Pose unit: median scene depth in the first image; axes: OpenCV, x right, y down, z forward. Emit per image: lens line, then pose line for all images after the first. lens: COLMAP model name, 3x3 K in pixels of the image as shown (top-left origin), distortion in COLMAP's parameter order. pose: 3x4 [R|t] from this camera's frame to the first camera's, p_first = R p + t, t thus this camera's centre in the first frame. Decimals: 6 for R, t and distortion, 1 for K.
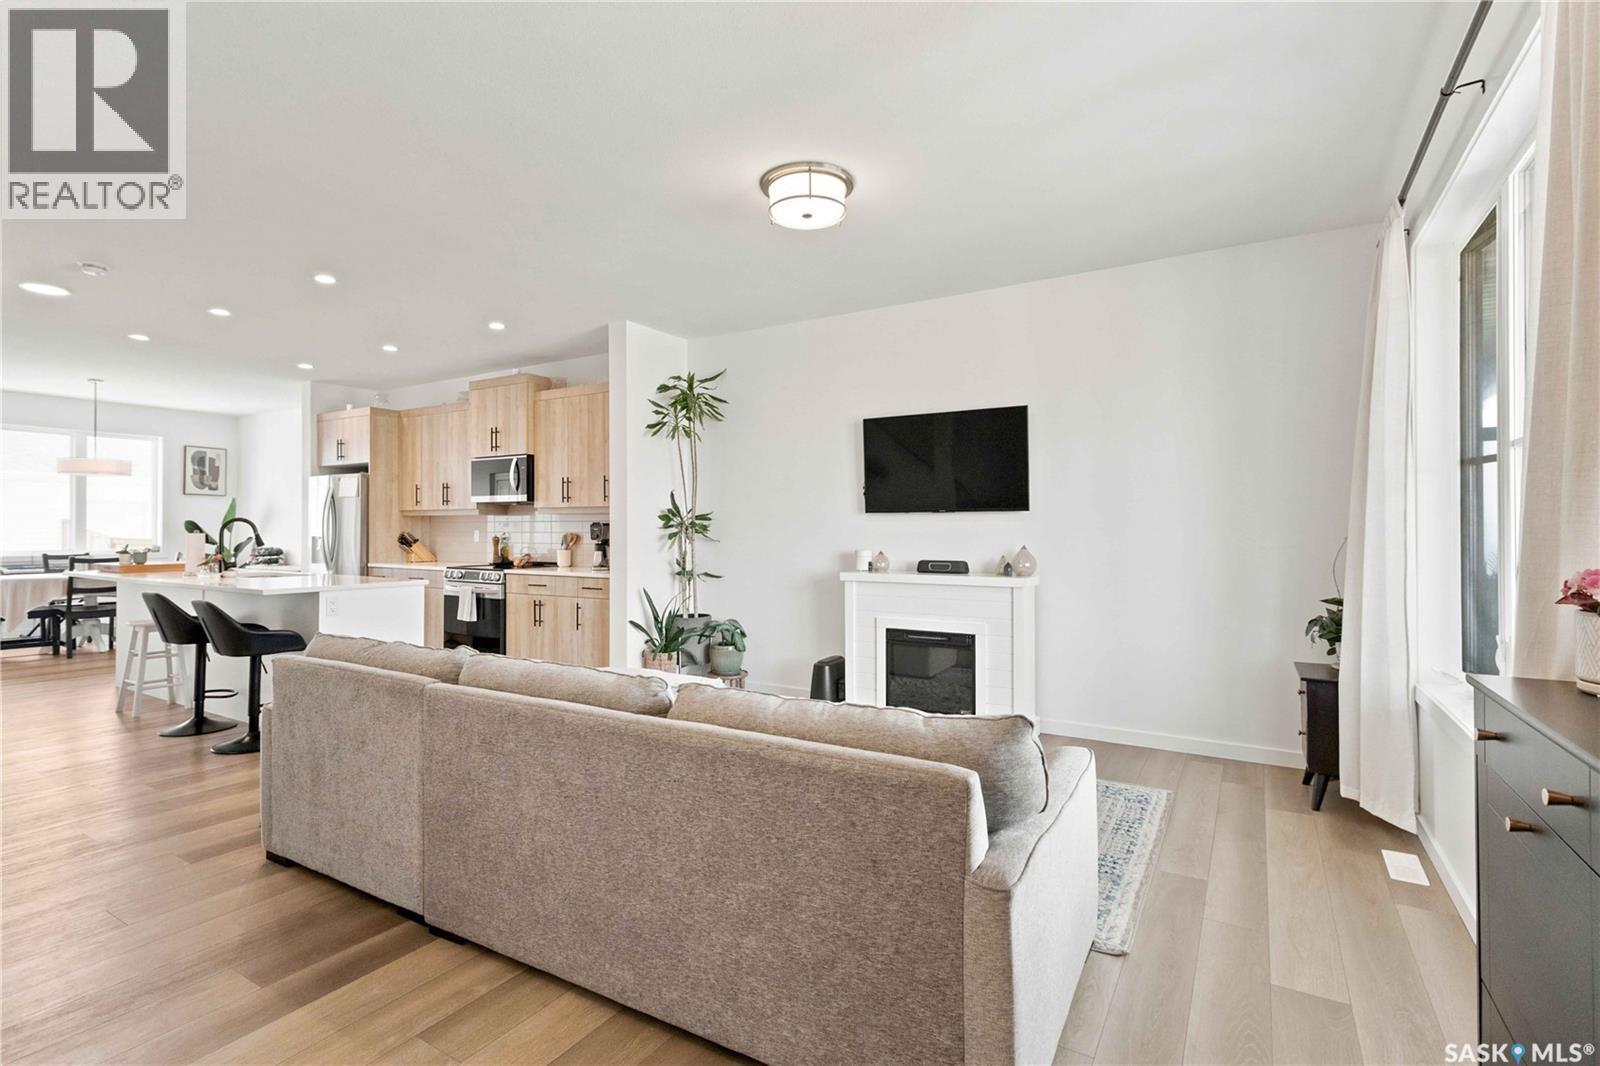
lens RADIAL K [[752.5, 0, 799.2], [0, 752.5, 522.6], [0, 0, 1]] dist [0.005483, -0.000813]
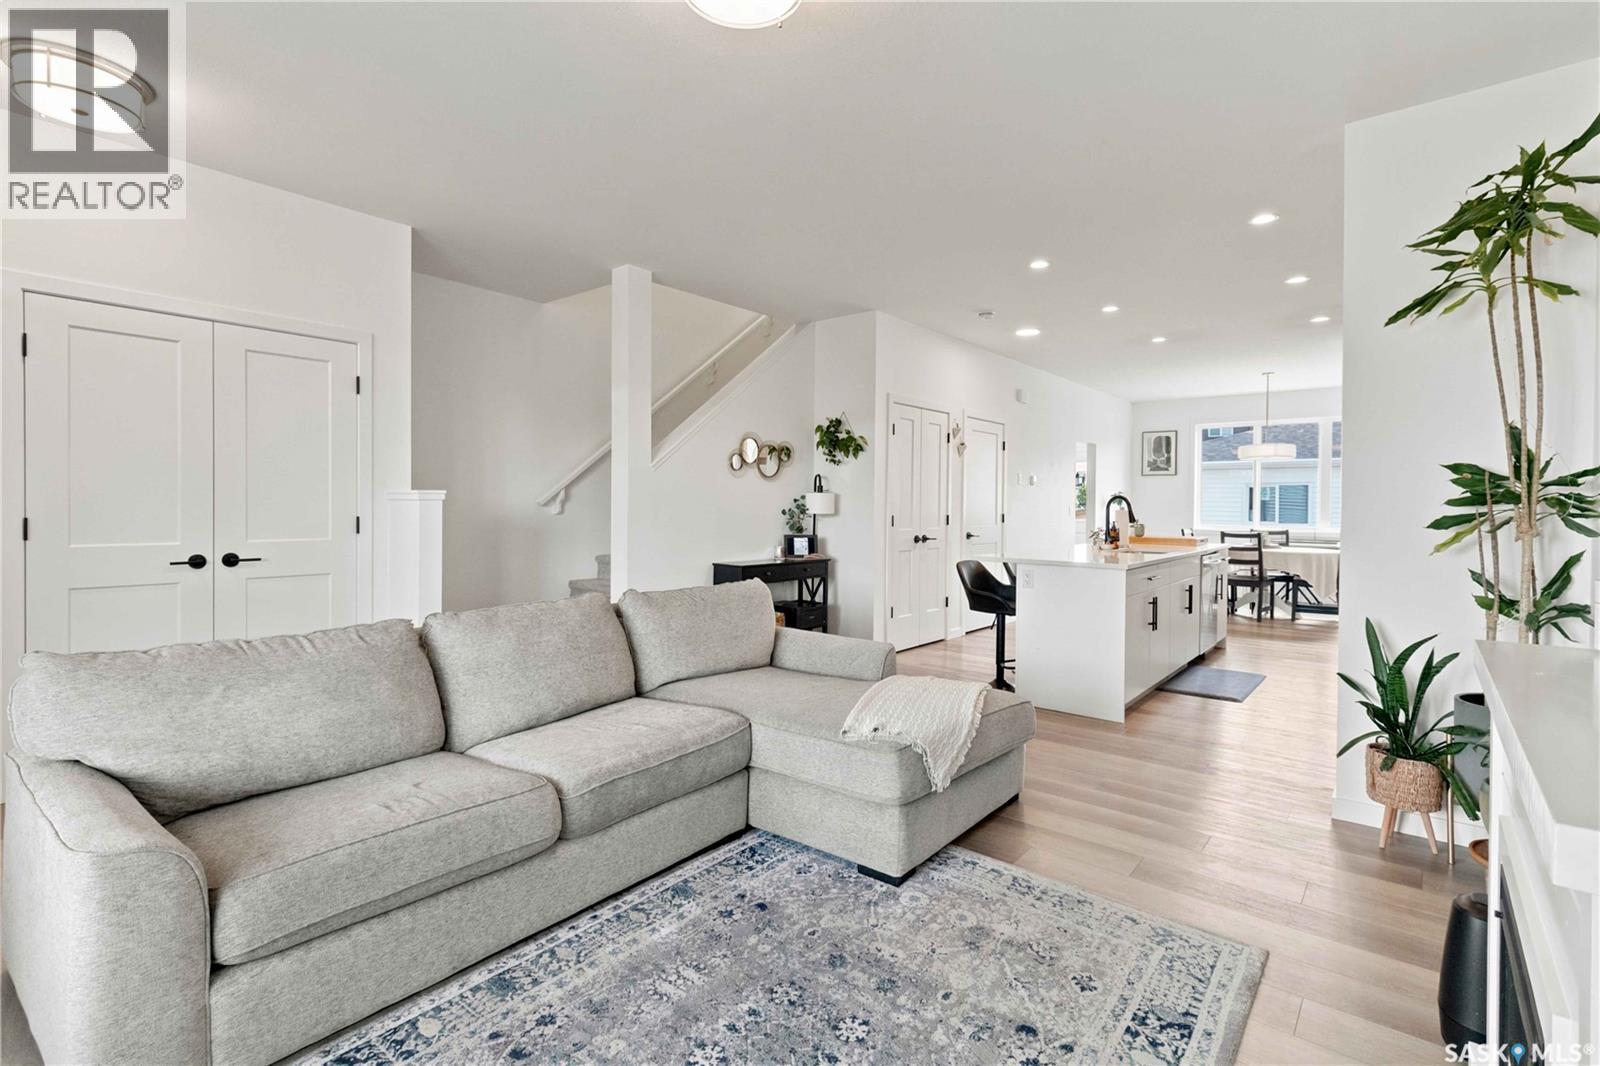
lens RADIAL K [[743.0, 0, 798.9], [0, 743.0, 512.1], [0, 0, 1]] dist [0.003416, -0.000216]
pose [[-0.152605, 0.007101, -0.988262, 0.336092], [0.001448, 0.999975, 0.006962, 0.007722], [0.988286, -0.000369, -0.152611, 0.646338]]
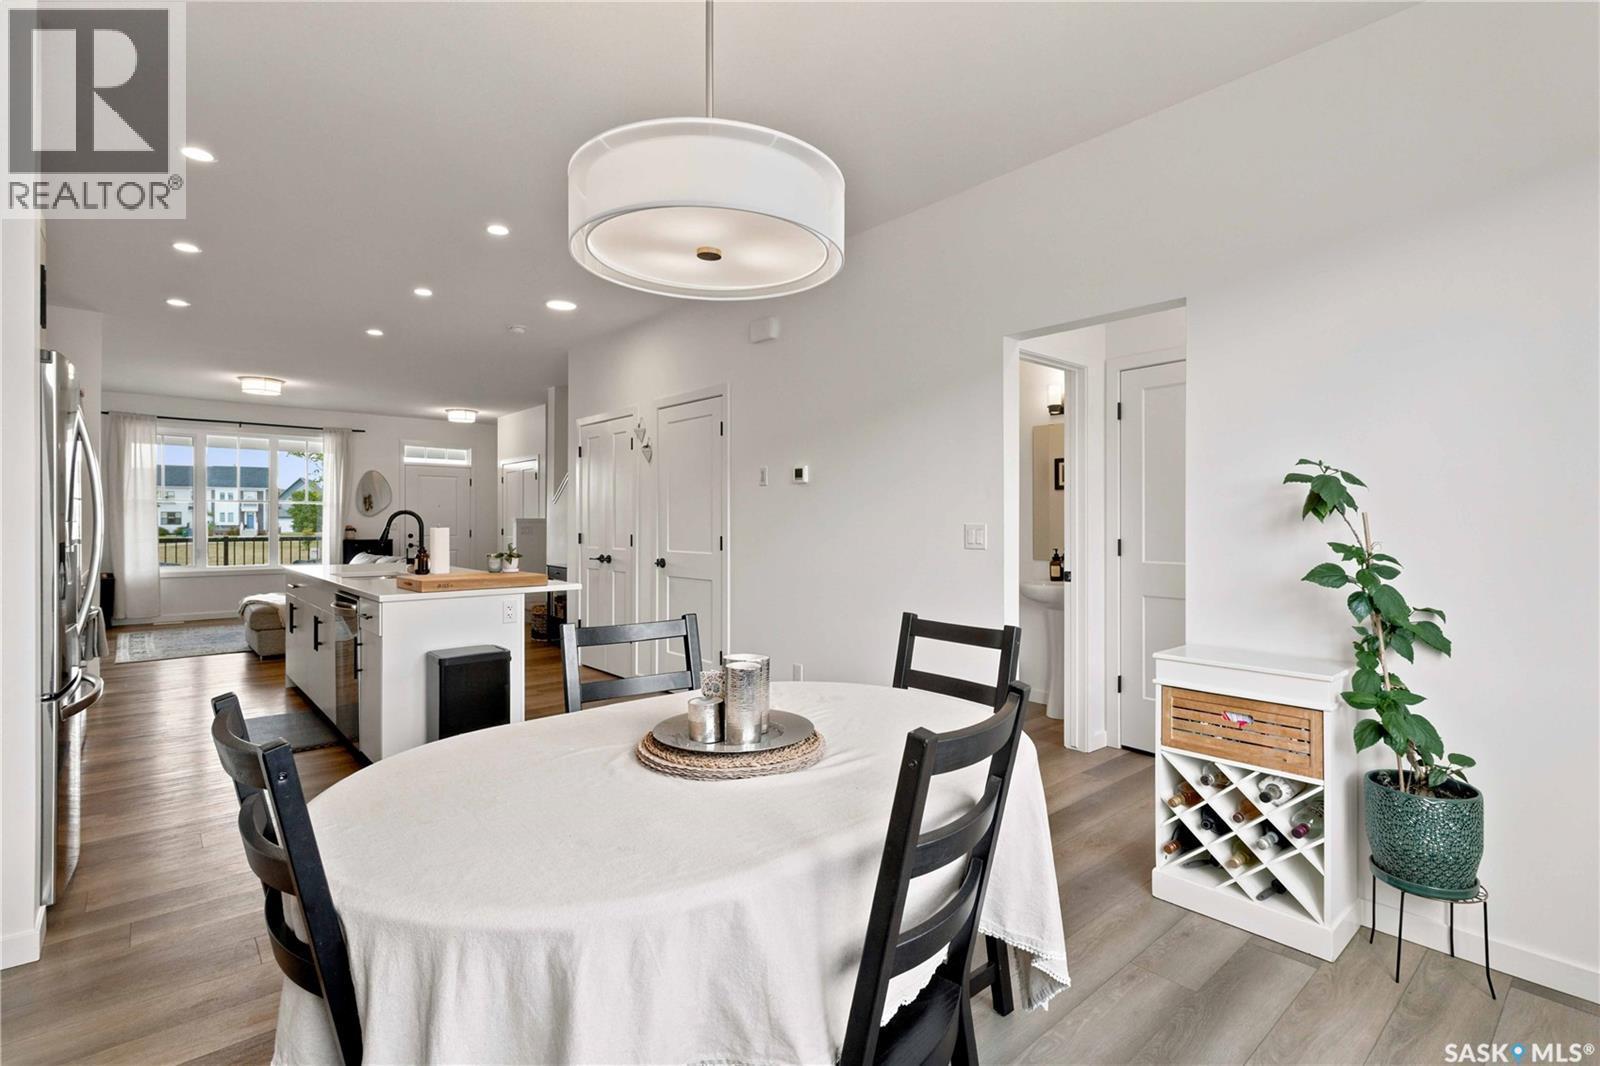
lens RADIAL K [[752.5, 0, 799.2], [0, 752.5, 522.6], [0, 0, 1]] dist [0.005483, -0.000813]
pose [[-0.951550, -0.003440, 0.307475, -1.344529], [-0.006590, 0.999936, -0.009208, 0.012381], [-0.307424, -0.010788, -0.951512, 1.565342]]
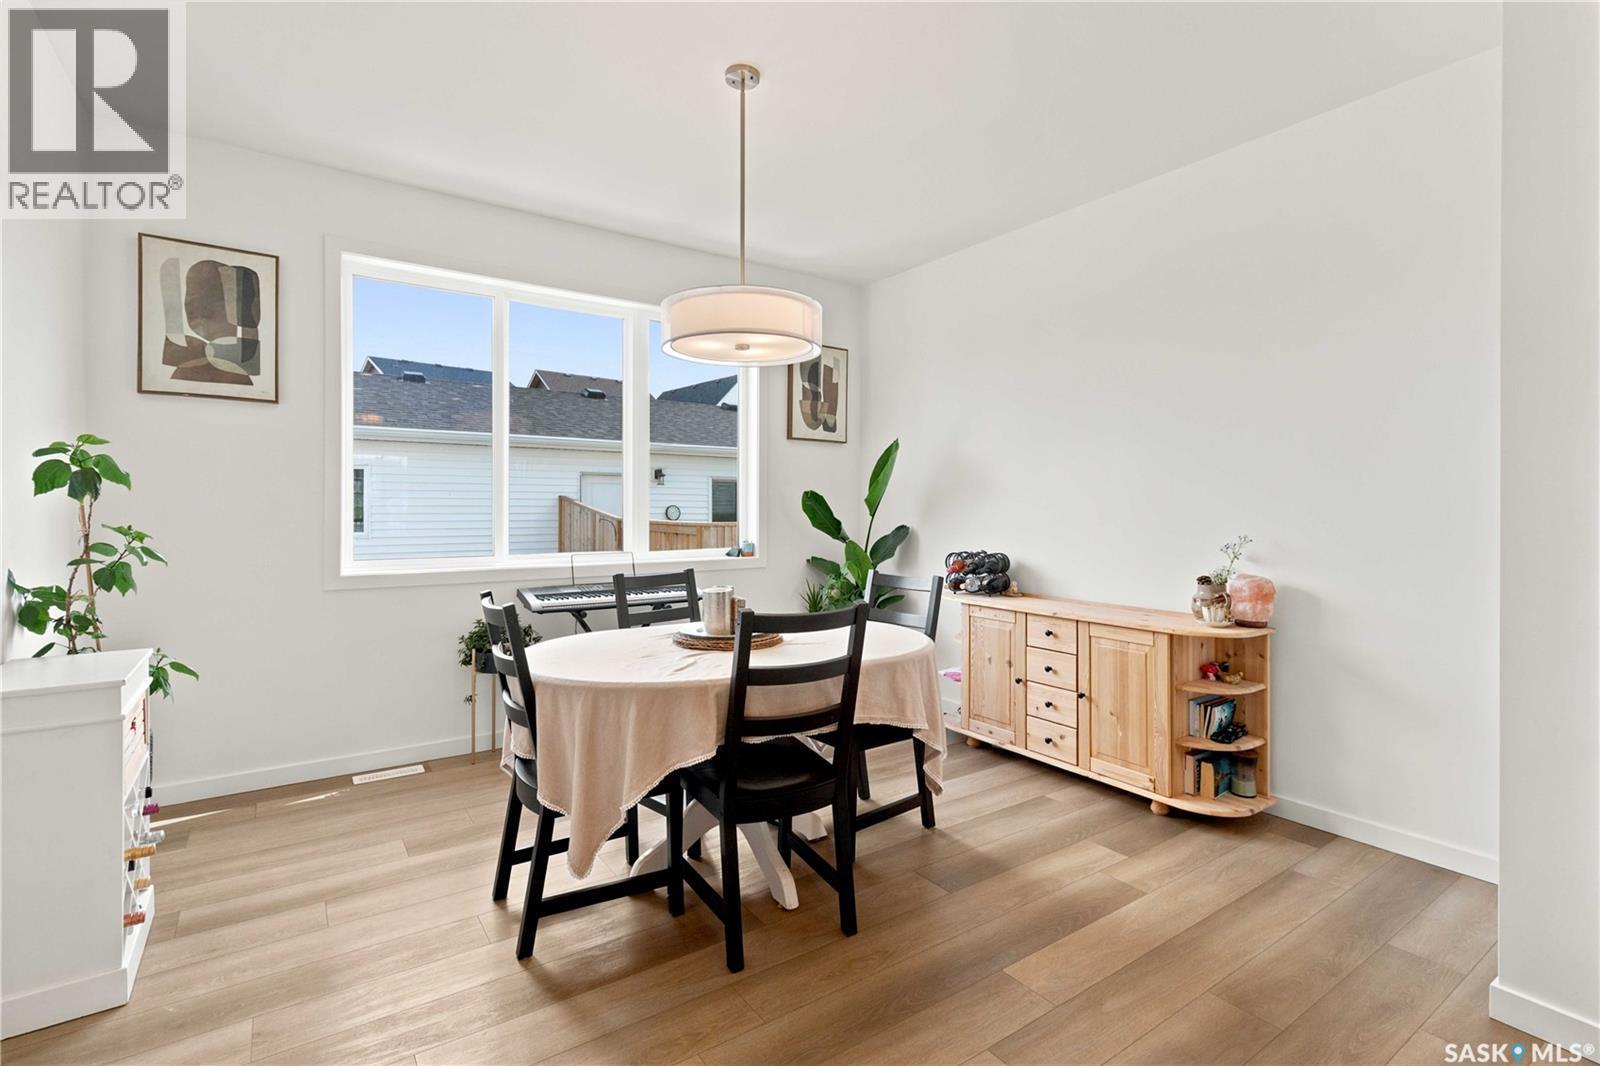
lens RADIAL K [[743.0, 0, 798.9], [0, 743.0, 512.1], [0, 0, 1]] dist [0.003416, -0.000216]
pose [[0.913145, 0.002902, -0.407625, -1.023254], [0.002955, 0.999901, 0.013737, 0.006561], [0.407624, -0.013748, 0.913046, 0.931030]]
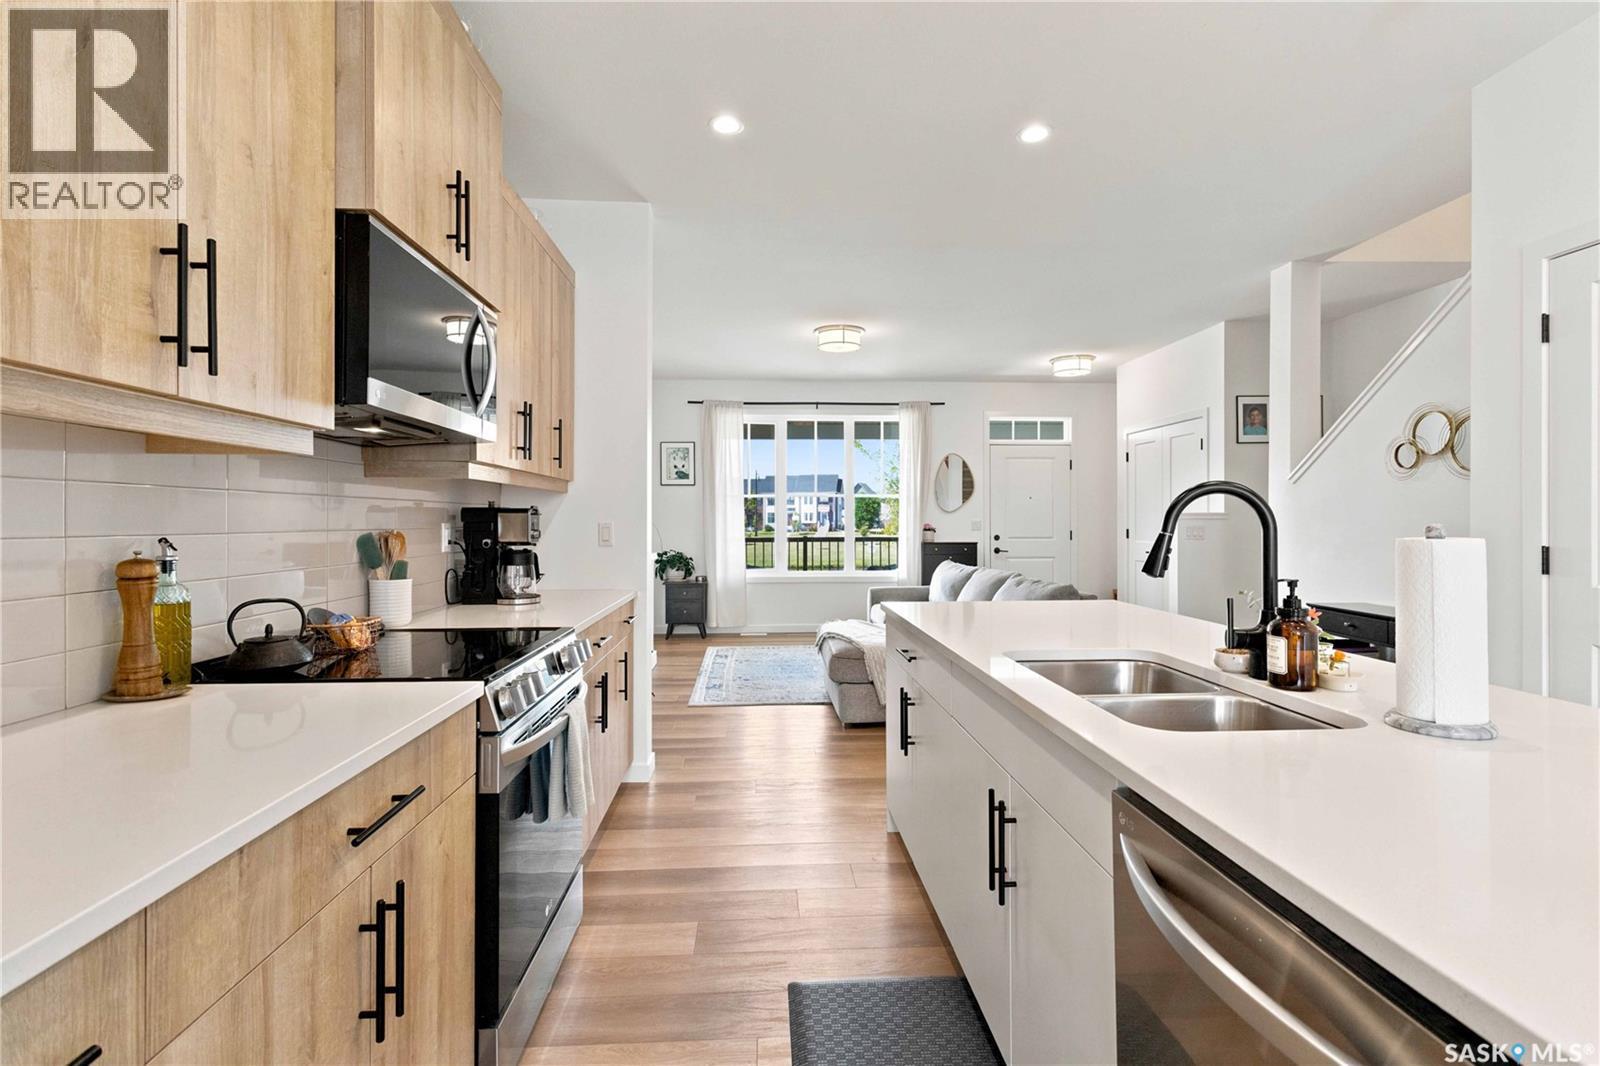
lens RADIAL K [[752.5, 0, 799.2], [0, 752.5, 522.6], [0, 0, 1]] dist [0.005483, -0.000813]
pose [[-0.561938, -0.003044, 0.827174, -0.811830], [-0.007528, 0.999971, -0.001434, 0.010259], [-0.827145, -0.007032, -0.561945, 1.185131]]
